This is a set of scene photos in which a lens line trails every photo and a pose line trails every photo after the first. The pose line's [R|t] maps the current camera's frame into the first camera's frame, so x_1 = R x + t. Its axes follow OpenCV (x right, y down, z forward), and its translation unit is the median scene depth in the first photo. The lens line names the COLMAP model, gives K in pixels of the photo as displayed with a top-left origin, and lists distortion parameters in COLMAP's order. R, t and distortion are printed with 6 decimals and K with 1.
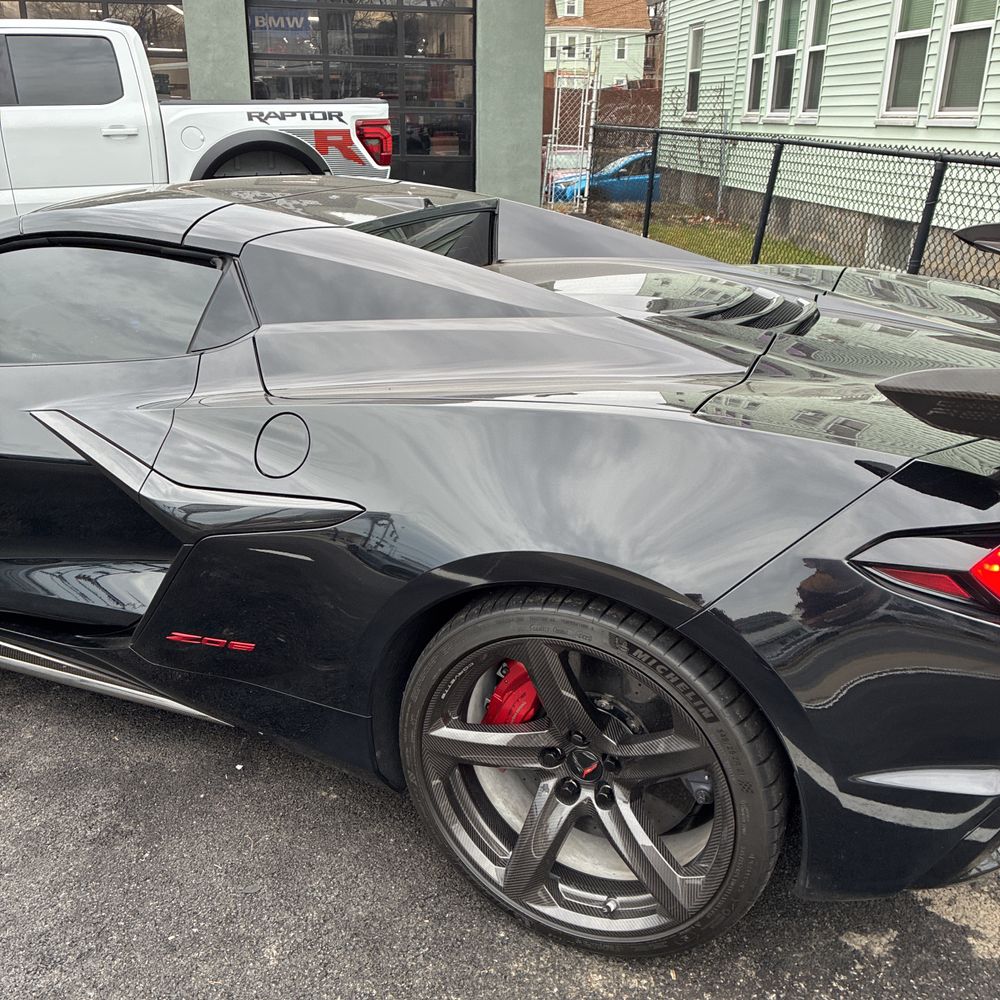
lens RADIAL K [[1012.4, 0, 494.6], [0, 1012.4, 503.4], [0, 0, 1]] dist [0.019202, 0.000000]
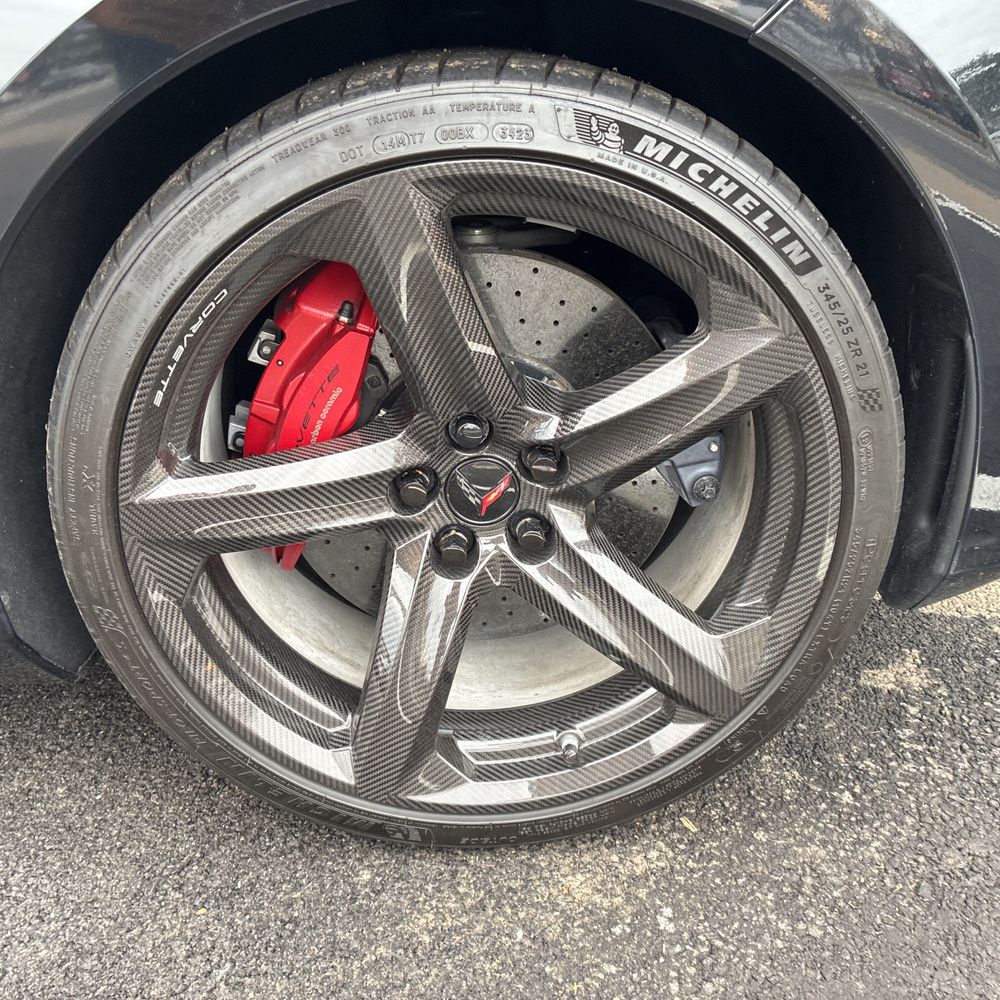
lens RADIAL K [[1012.4, 0, 491.7], [0, 1012.4, 502.4], [0, 0, 1]] dist [0.019202, 0.000000]
pose [[0.872340, -0.210566, 0.441232, -0.126367], [0.176644, 0.977279, 0.117145, 0.208799], [-0.455873, -0.024249, 0.889714, 0.563216]]
